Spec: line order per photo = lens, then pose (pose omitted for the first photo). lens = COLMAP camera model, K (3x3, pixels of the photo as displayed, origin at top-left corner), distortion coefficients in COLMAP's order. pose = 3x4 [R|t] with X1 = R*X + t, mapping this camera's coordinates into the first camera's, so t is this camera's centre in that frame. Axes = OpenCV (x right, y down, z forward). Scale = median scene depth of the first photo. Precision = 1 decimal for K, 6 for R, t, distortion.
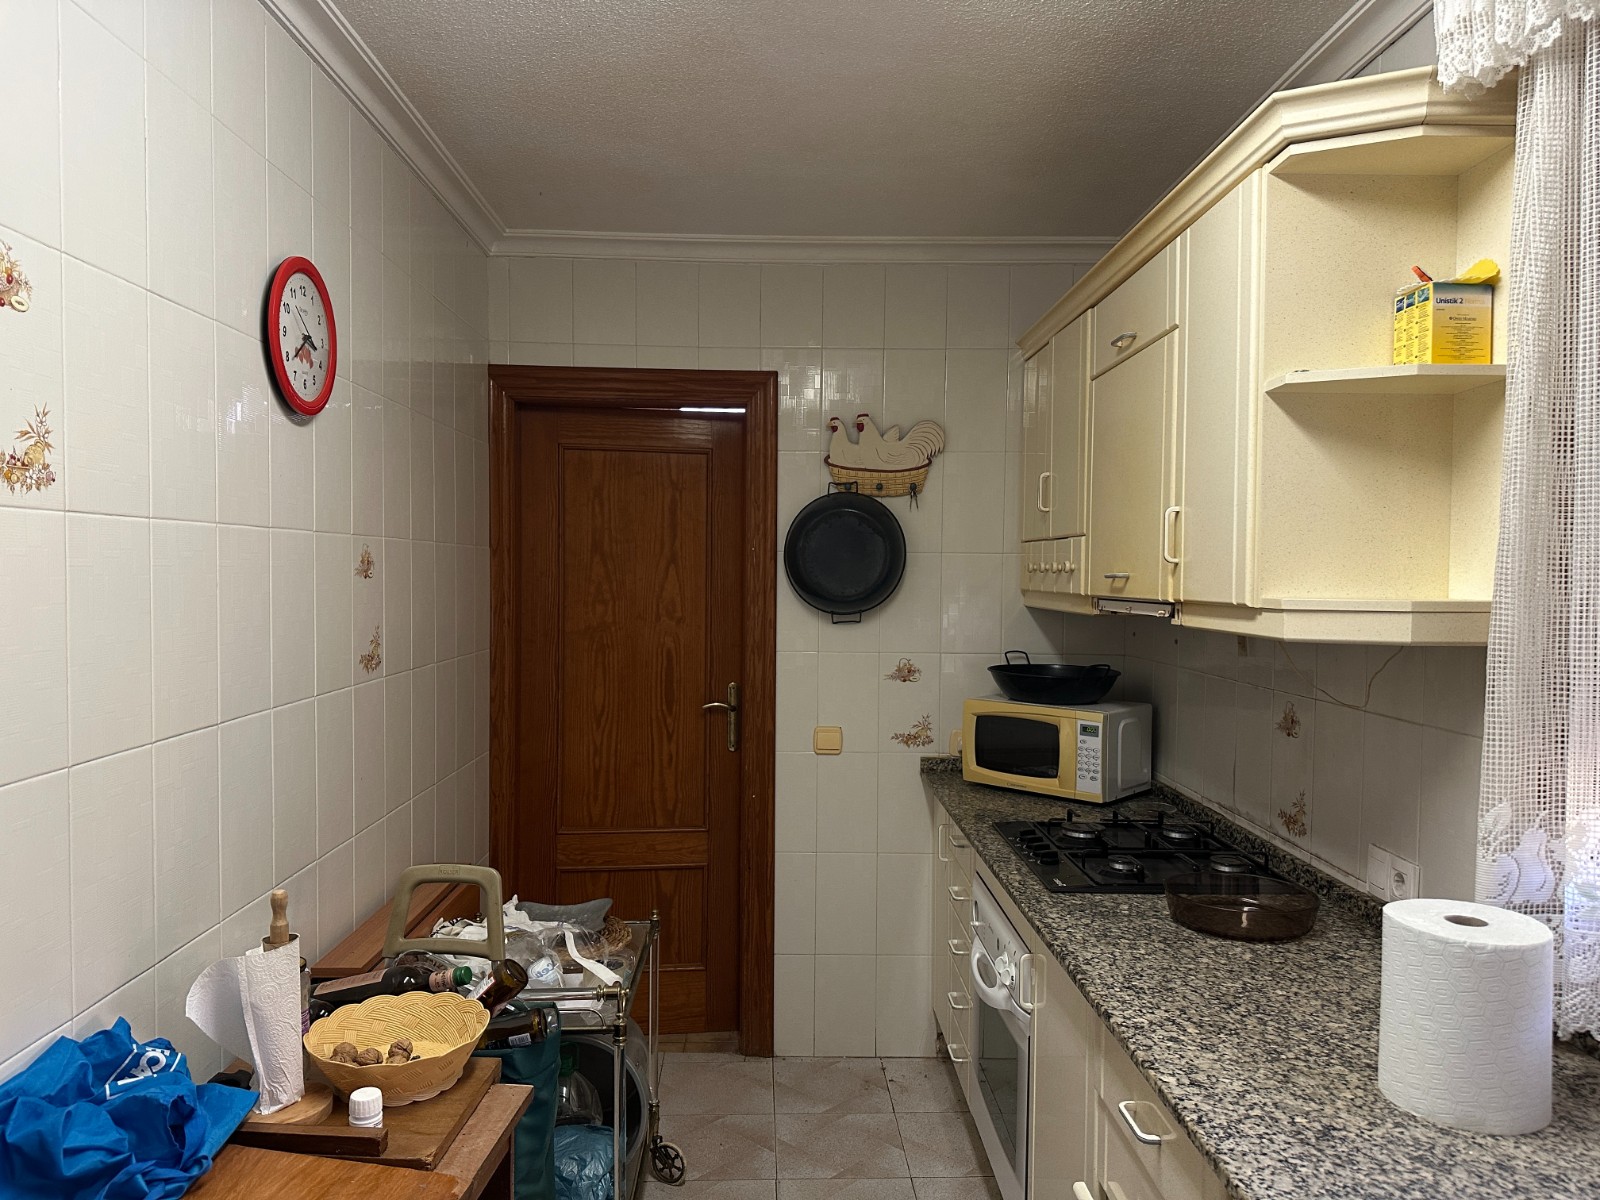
lens RADIAL K [[1108.3, 0, 800.0], [0, 1108.3, 600.0], [0, 0, 1]] dist [0.088680, -0.103746]
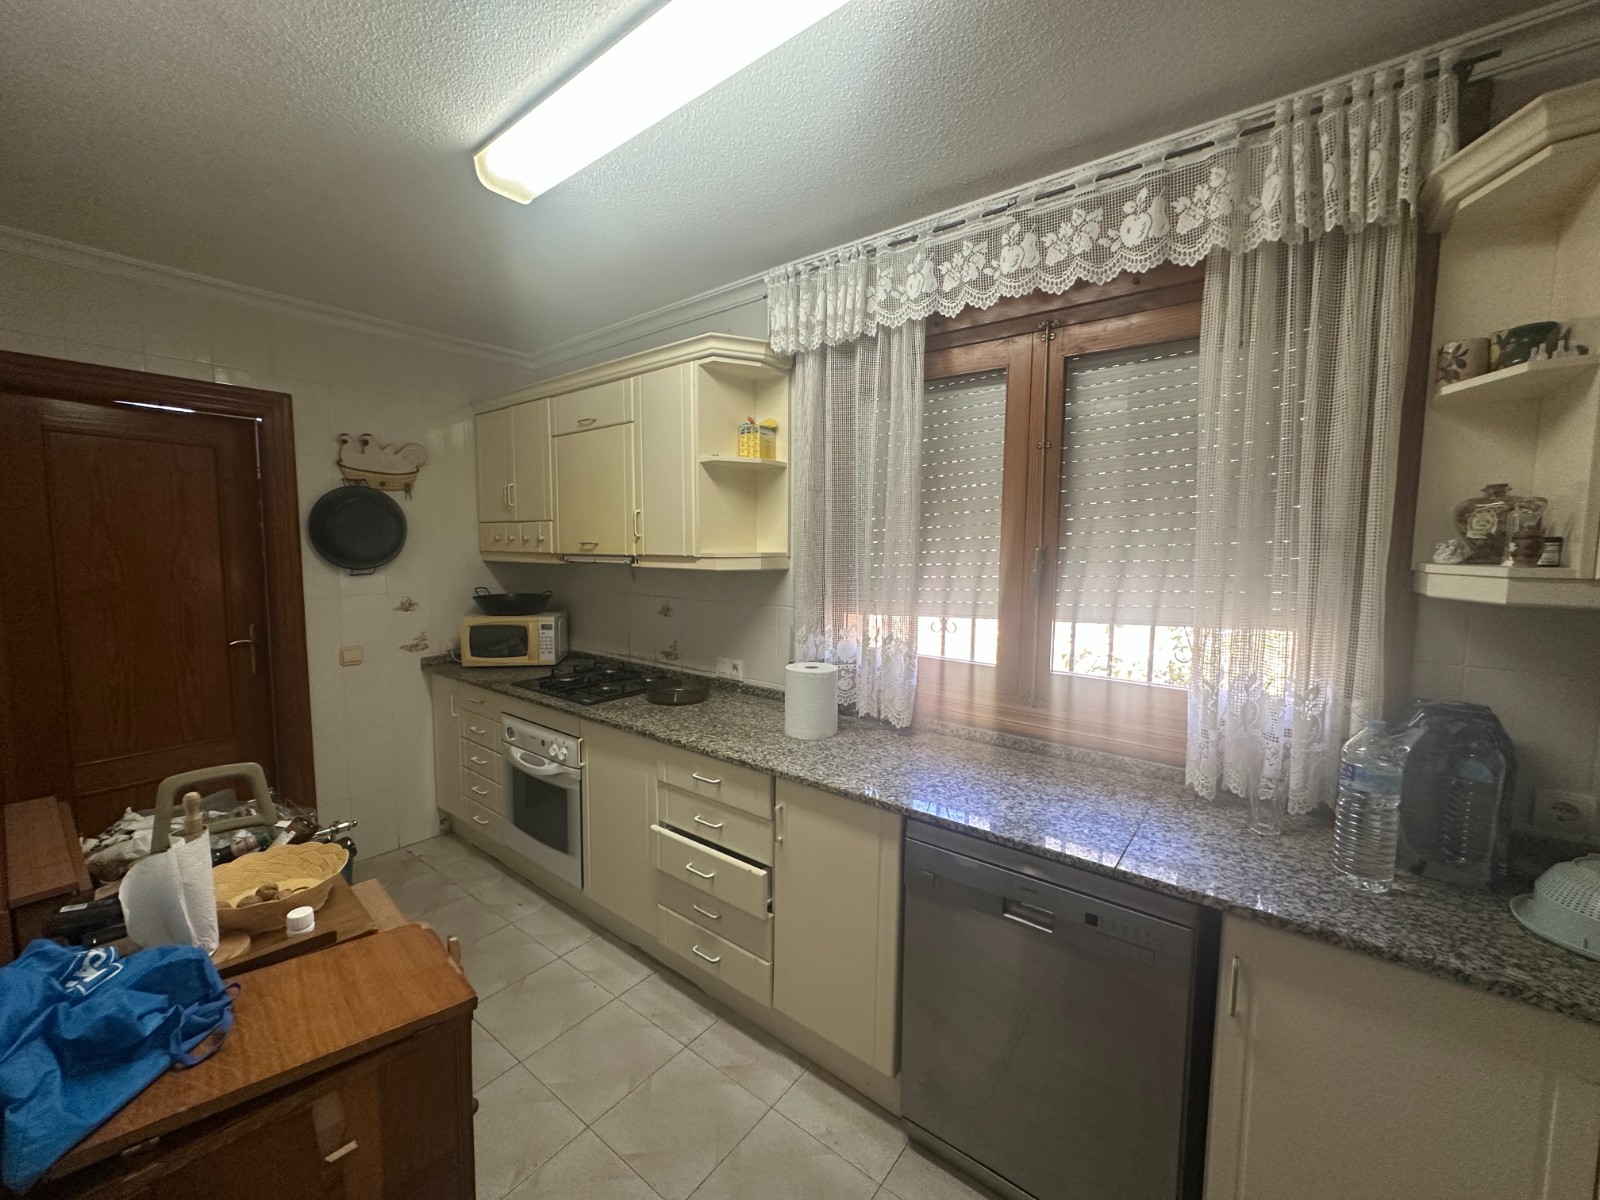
lens RADIAL K [[636.5, 0, 801.5], [0, 636.5, 592.8], [0, 0, 1]] dist [0.001619, 0.000184]
pose [[0.647811, -0.066935, 0.758855, -0.348353], [0.020002, 0.997284, 0.070891, -0.006891], [-0.761538, -0.030746, 0.647390, 0.002274]]
